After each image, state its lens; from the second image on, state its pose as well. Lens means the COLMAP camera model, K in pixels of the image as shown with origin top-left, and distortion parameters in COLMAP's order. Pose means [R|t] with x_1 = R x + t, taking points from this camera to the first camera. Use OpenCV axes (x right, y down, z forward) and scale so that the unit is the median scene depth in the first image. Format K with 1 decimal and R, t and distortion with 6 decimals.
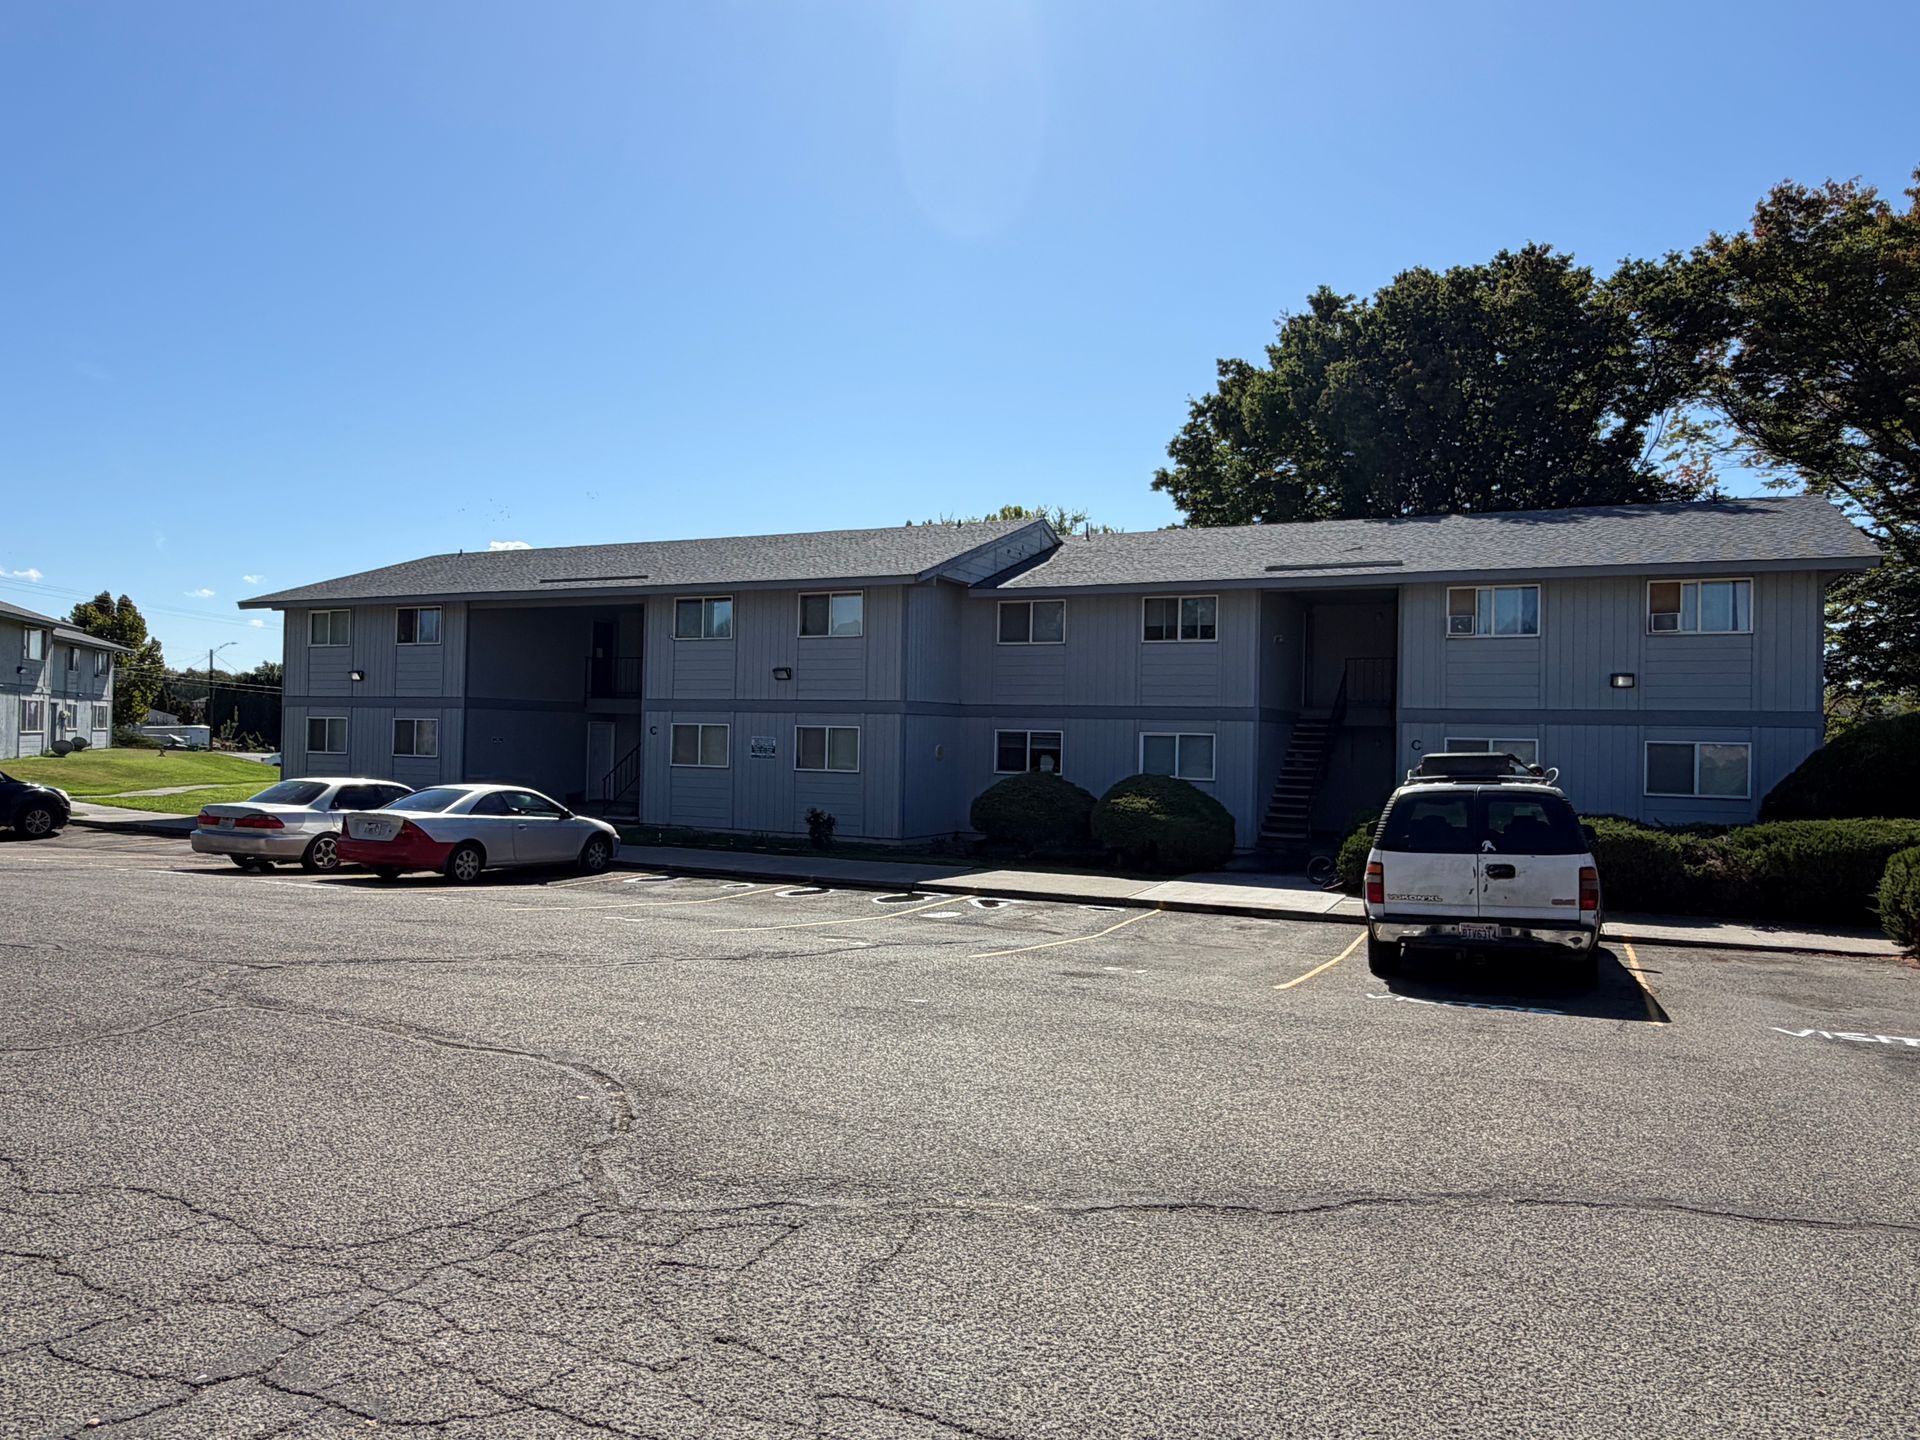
lens RADIAL K [[1302.6, 0, 960.9], [0, 1302.6, 720.0], [0, 0, 1]] dist [0.002321, 0.003005]
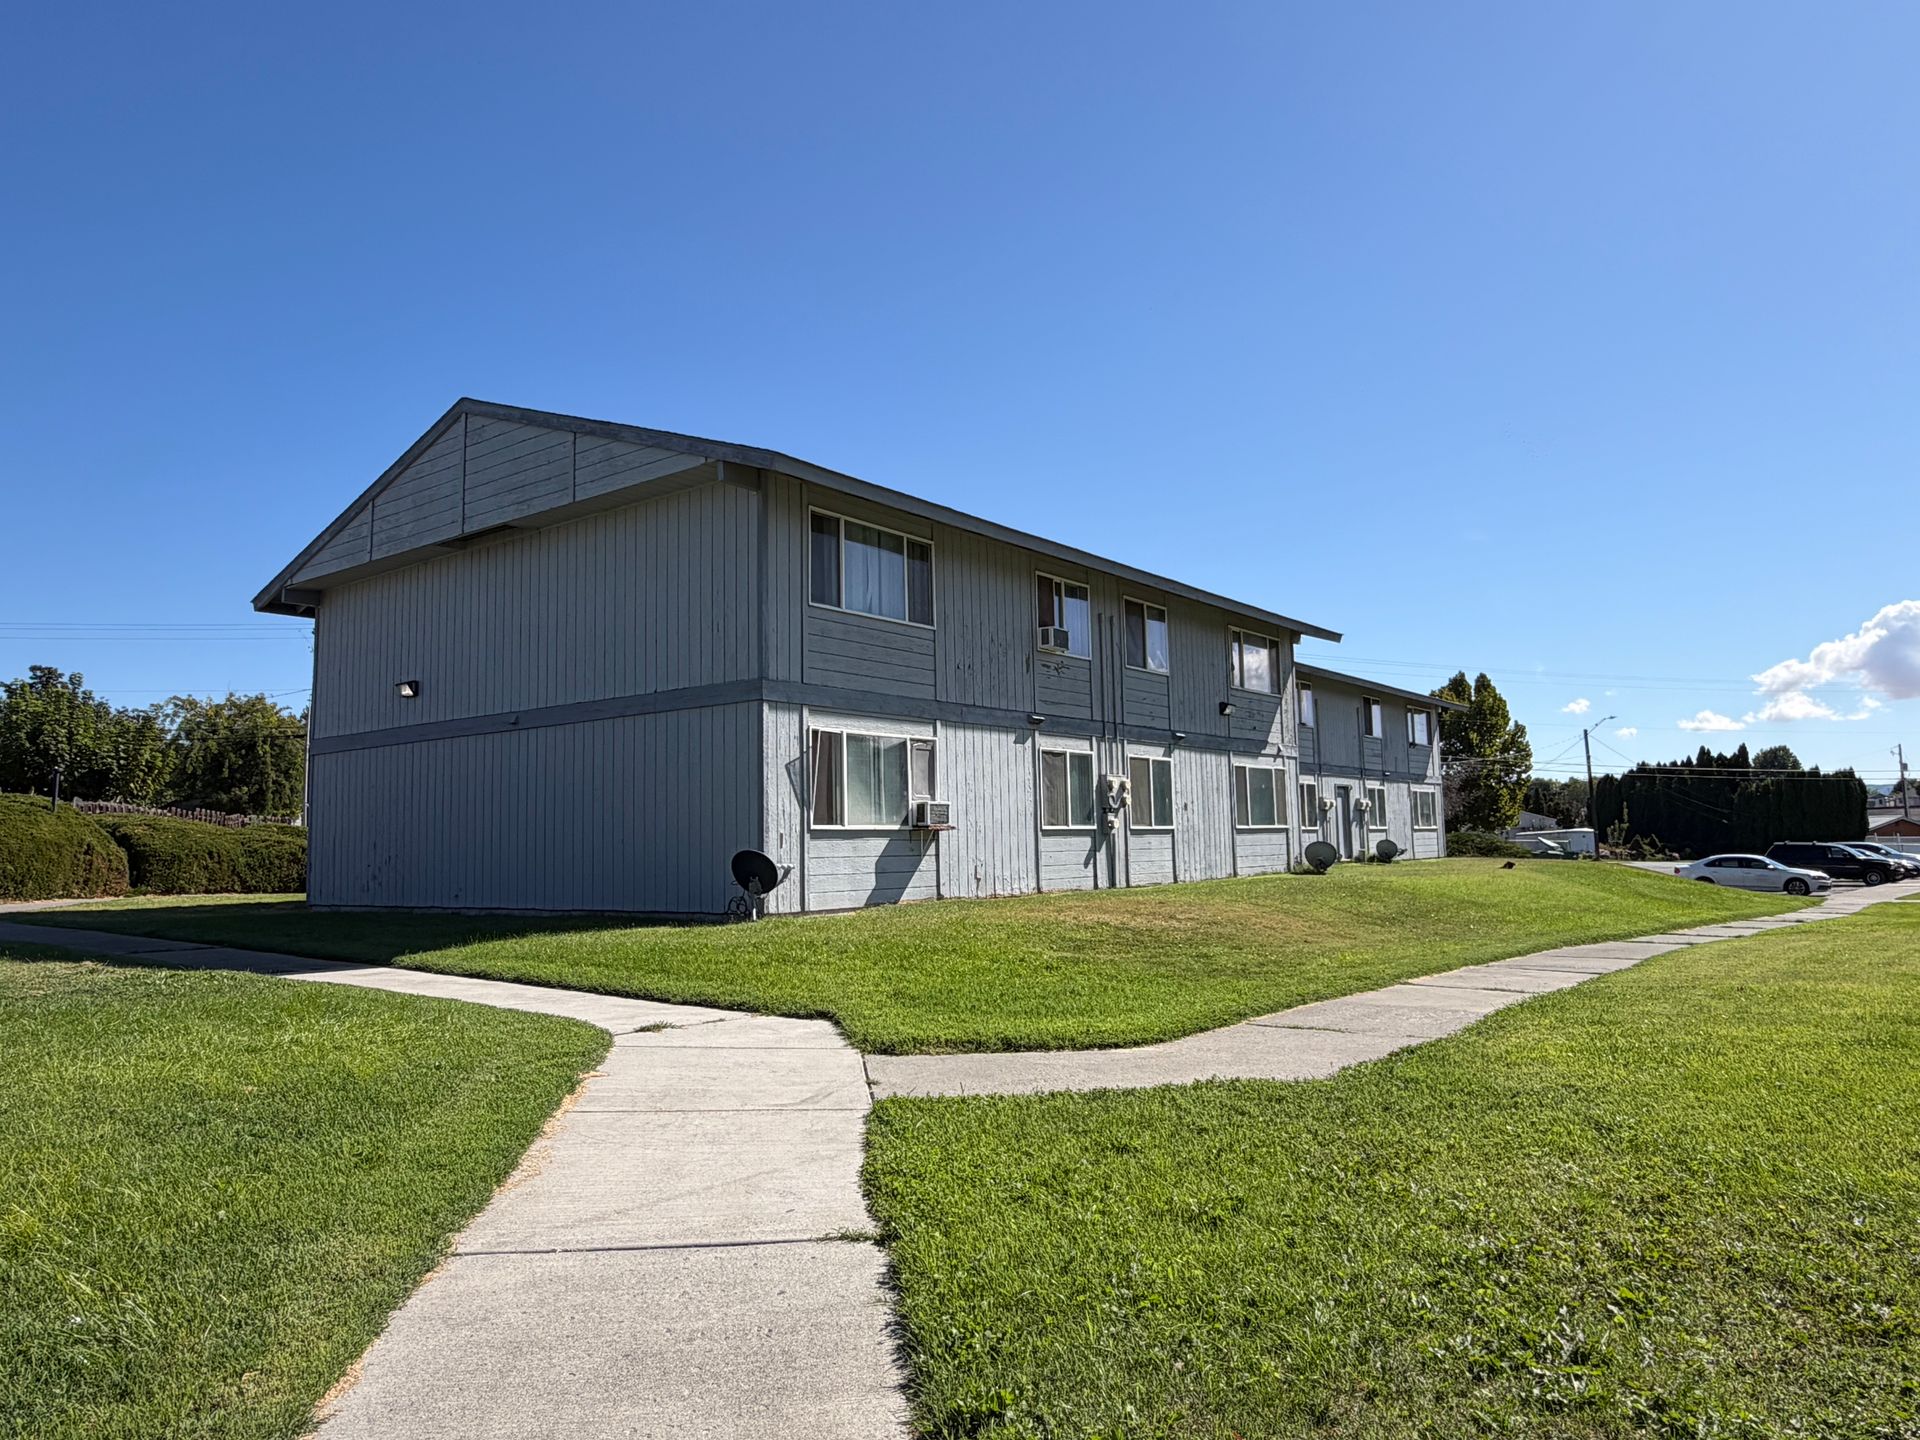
lens RADIAL K [[1302.6, 0, 959.5], [0, 1302.6, 717.0], [0, 0, 1]] dist [0.002321, 0.003005]
pose [[0.559815, -0.111013, -0.821148, -0.253601], [0.040322, 0.993461, -0.106819, 0.011780], [0.827636, 0.026689, 0.560630, 0.445253]]
